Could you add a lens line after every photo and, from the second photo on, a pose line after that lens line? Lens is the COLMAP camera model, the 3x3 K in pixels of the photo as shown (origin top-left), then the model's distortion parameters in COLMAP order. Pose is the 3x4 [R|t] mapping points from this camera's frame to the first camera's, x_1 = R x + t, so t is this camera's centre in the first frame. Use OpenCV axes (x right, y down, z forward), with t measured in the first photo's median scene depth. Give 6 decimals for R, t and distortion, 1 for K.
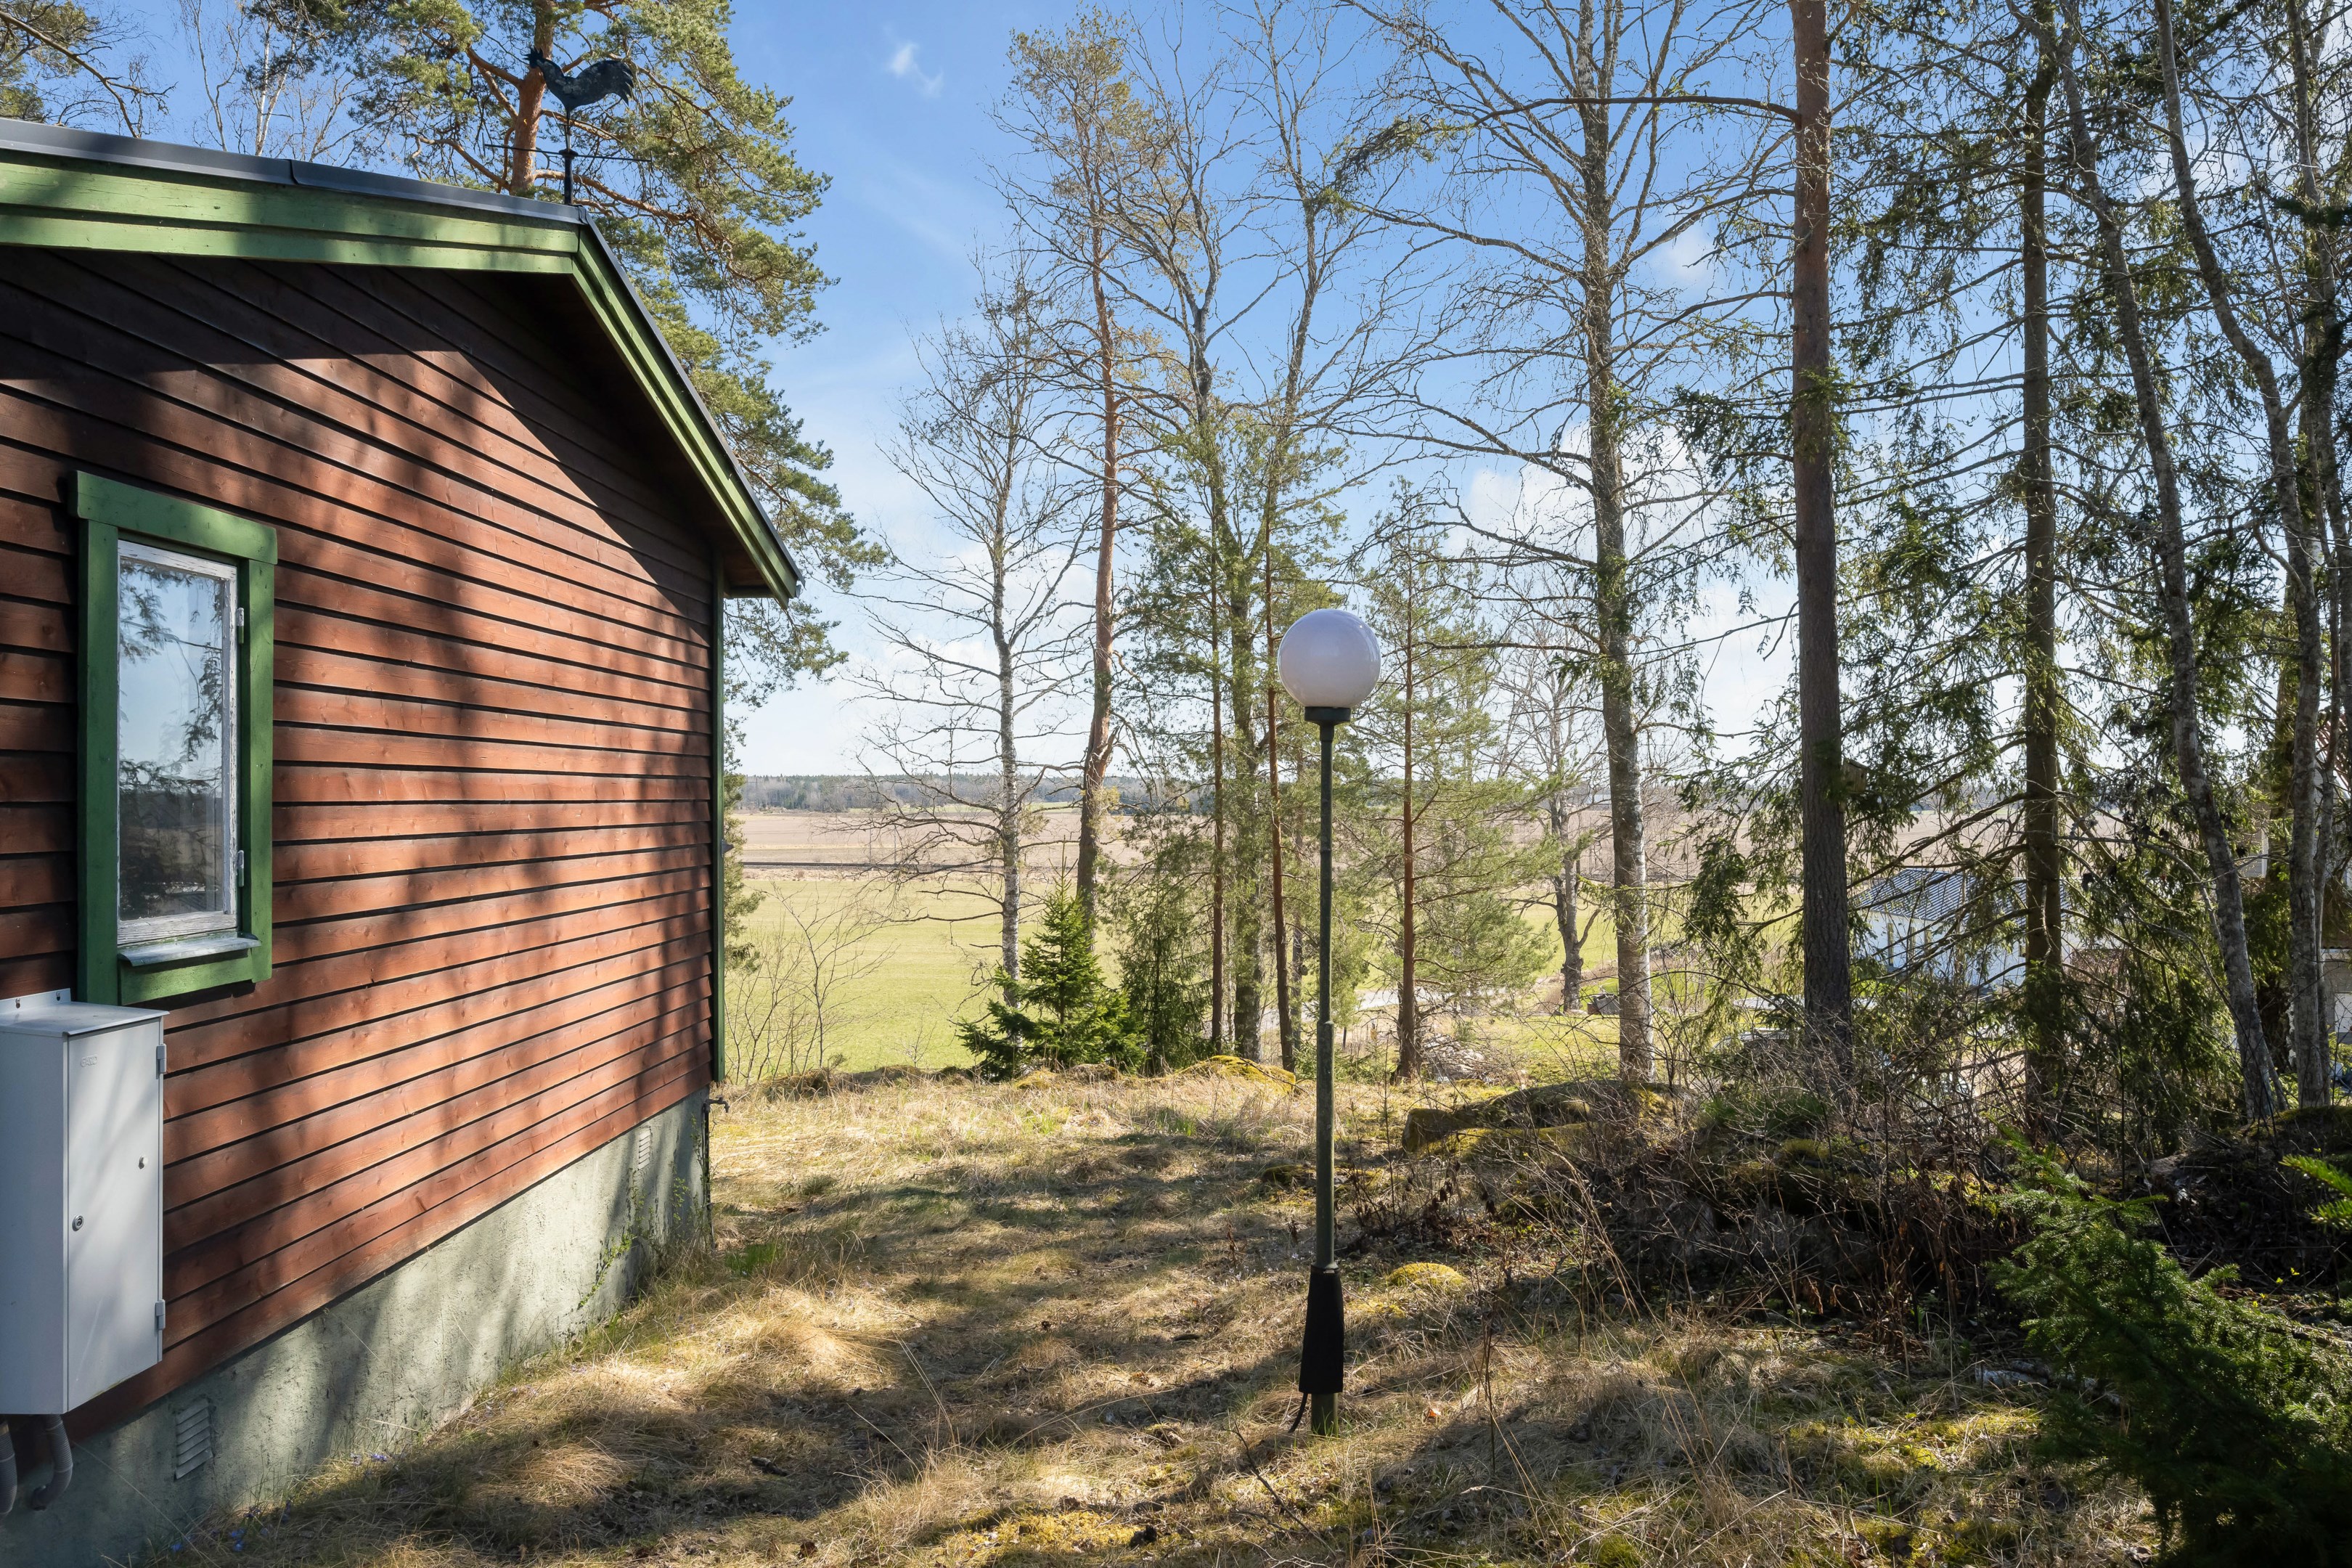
lens RADIAL K [[1622.1, 0, 1176.0], [0, 1622.1, 784.0], [0, 0, 1]] dist [0.001033, -0.000052]
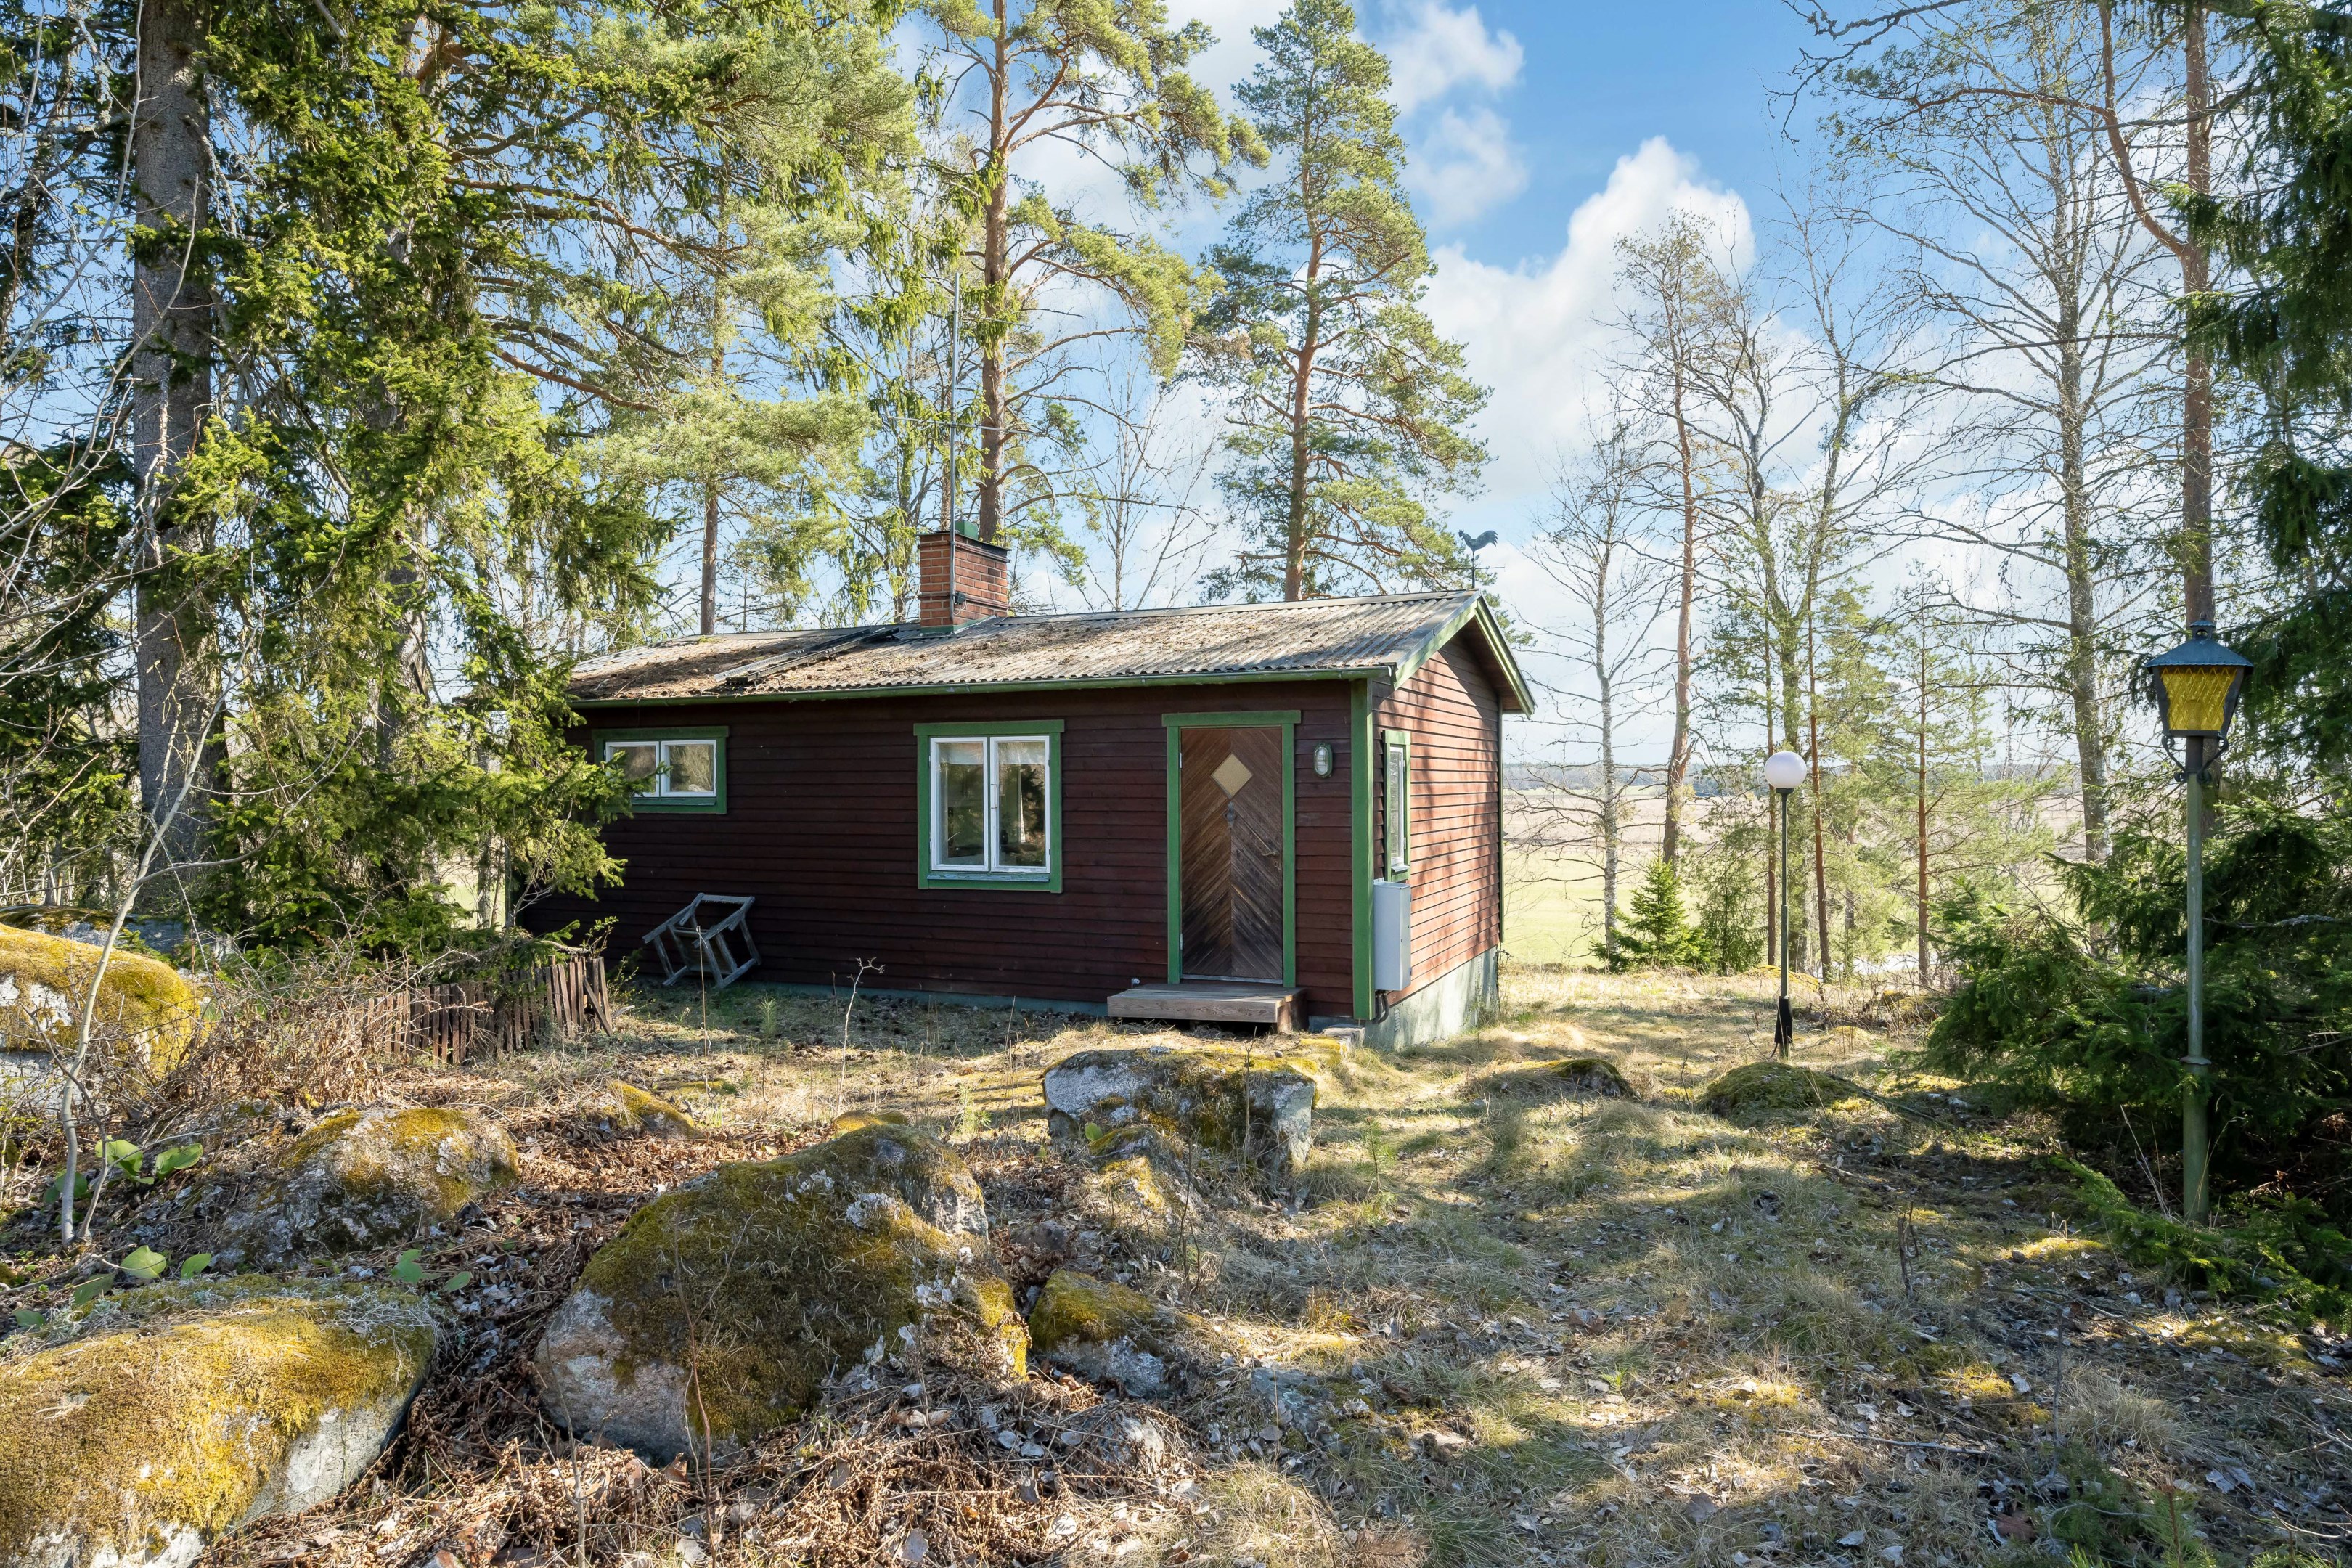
lens RADIAL K [[1423.8, 0, 1176.0], [0, 1423.8, 784.0], [0, 0, 1]] dist [-0.004248, 0.000175]
pose [[0.927471, -0.005342, -0.373856, 0.008000], [0.010007, 0.999894, 0.010540, -0.017886], [0.373761, -0.013517, 0.927427, -0.309656]]
